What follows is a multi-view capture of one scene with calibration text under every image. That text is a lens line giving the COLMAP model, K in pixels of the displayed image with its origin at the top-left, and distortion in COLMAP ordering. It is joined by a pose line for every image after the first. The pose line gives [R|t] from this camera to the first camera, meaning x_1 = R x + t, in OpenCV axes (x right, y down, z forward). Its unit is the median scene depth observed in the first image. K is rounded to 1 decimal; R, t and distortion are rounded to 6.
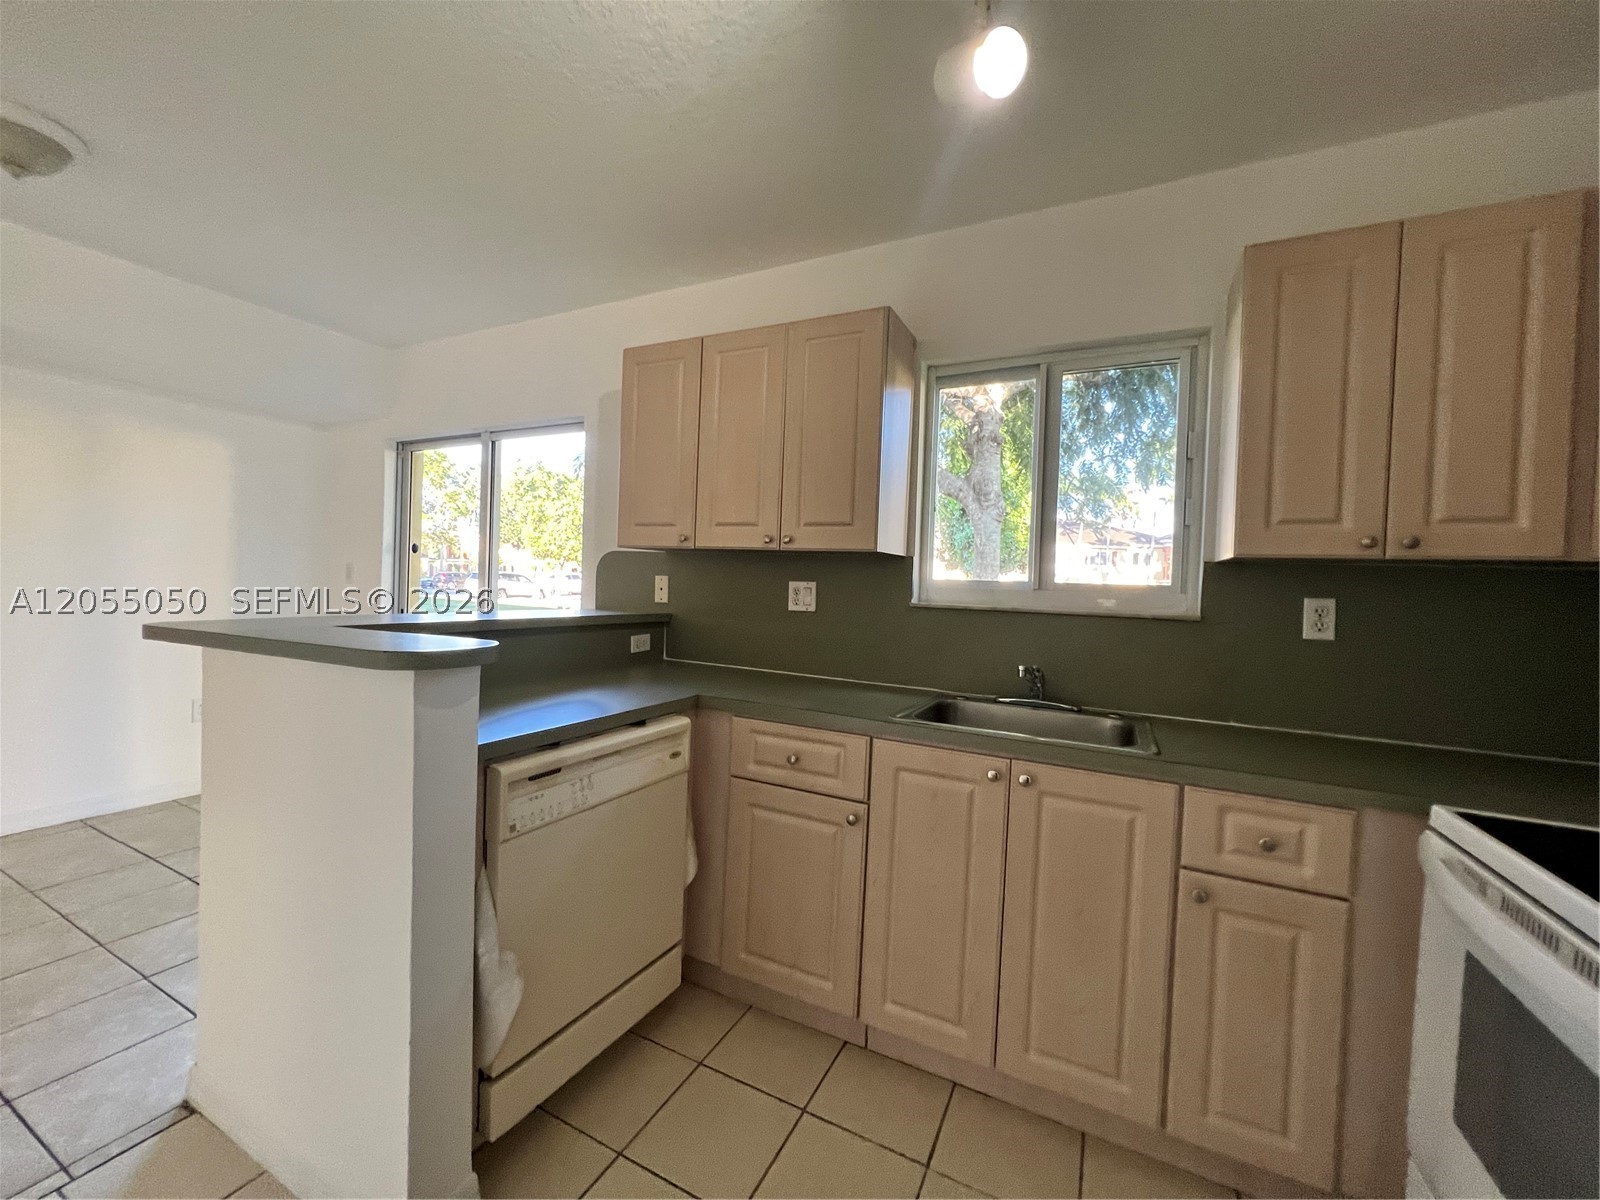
lens RADIAL K [[634.3, 0, 800.0], [0, 634.3, 600.0], [0, 0, 1]] dist [-0.001839, -0.000287]
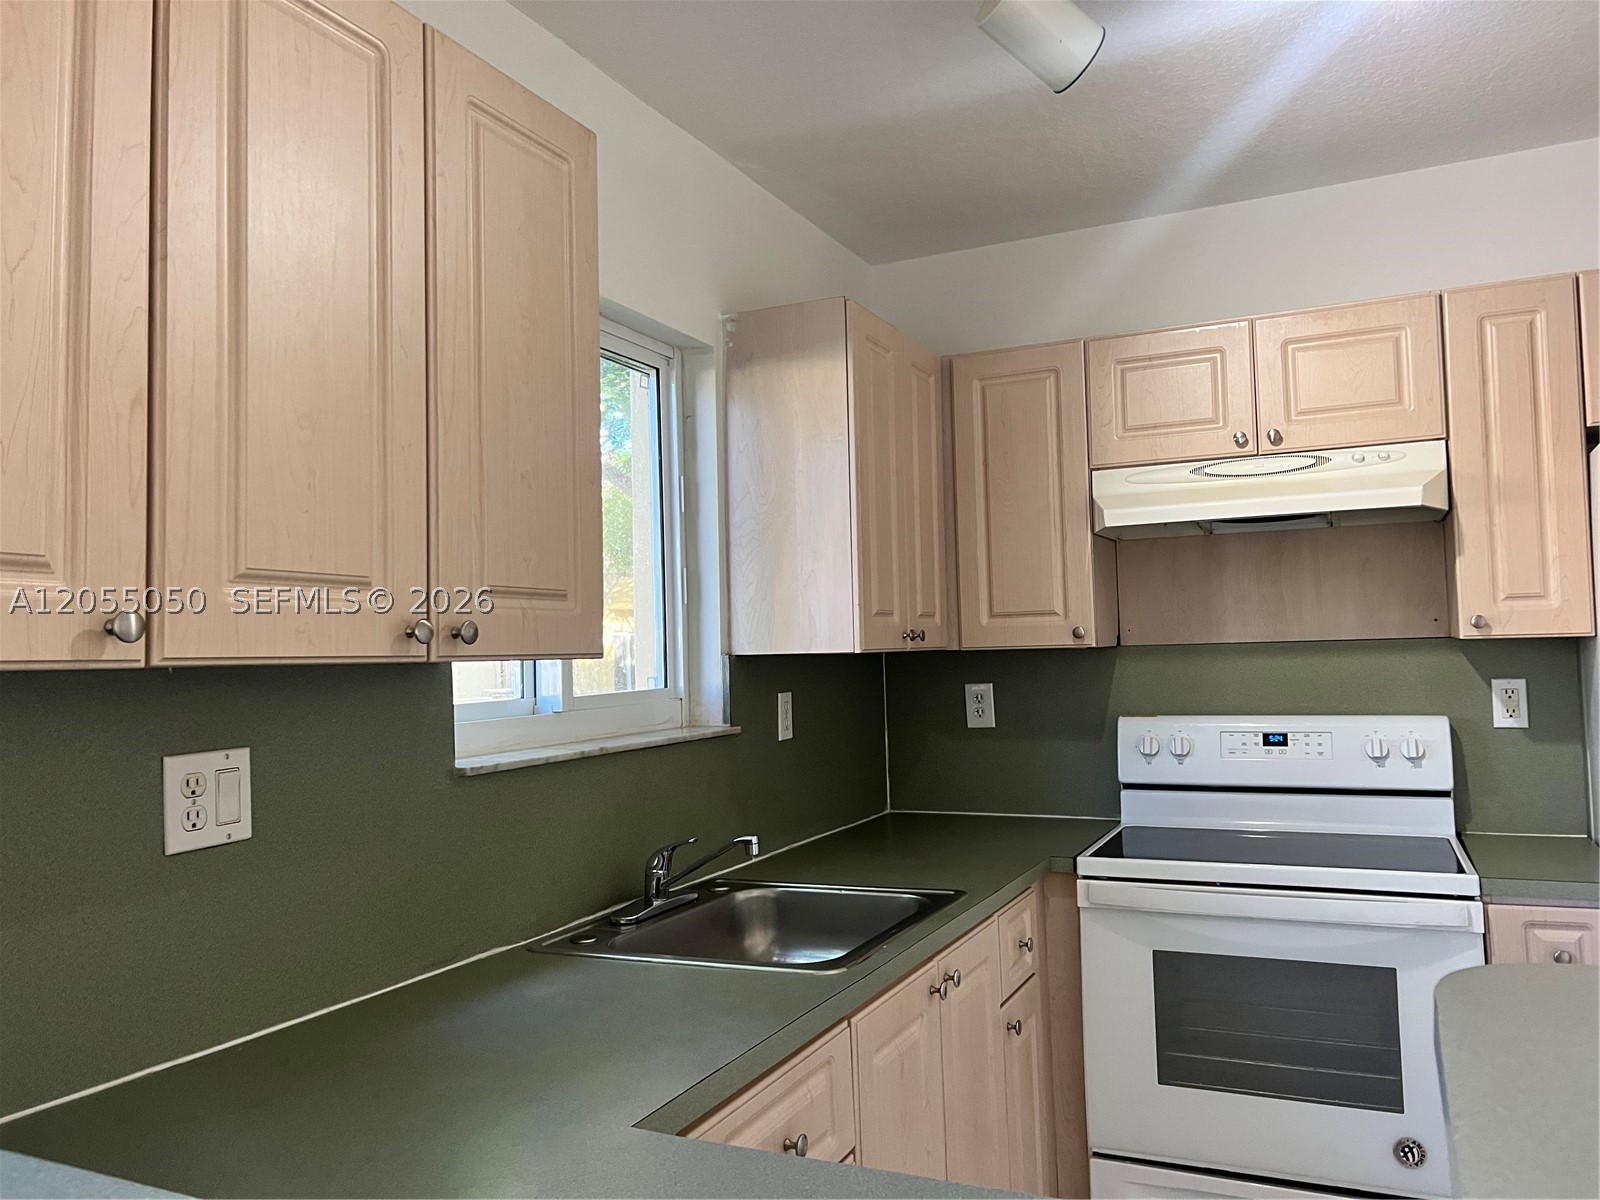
lens RADIAL K [[1187.3, 0, 789.5], [0, 1187.3, 577.1], [0, 0, 1]] dist [0.005132, -0.026547]
pose [[-0.017837, 0.025839, 0.999507, -0.592495], [0.050781, 0.998399, -0.024904, -0.086538], [-0.998550, 0.050312, -0.019121, 0.714882]]
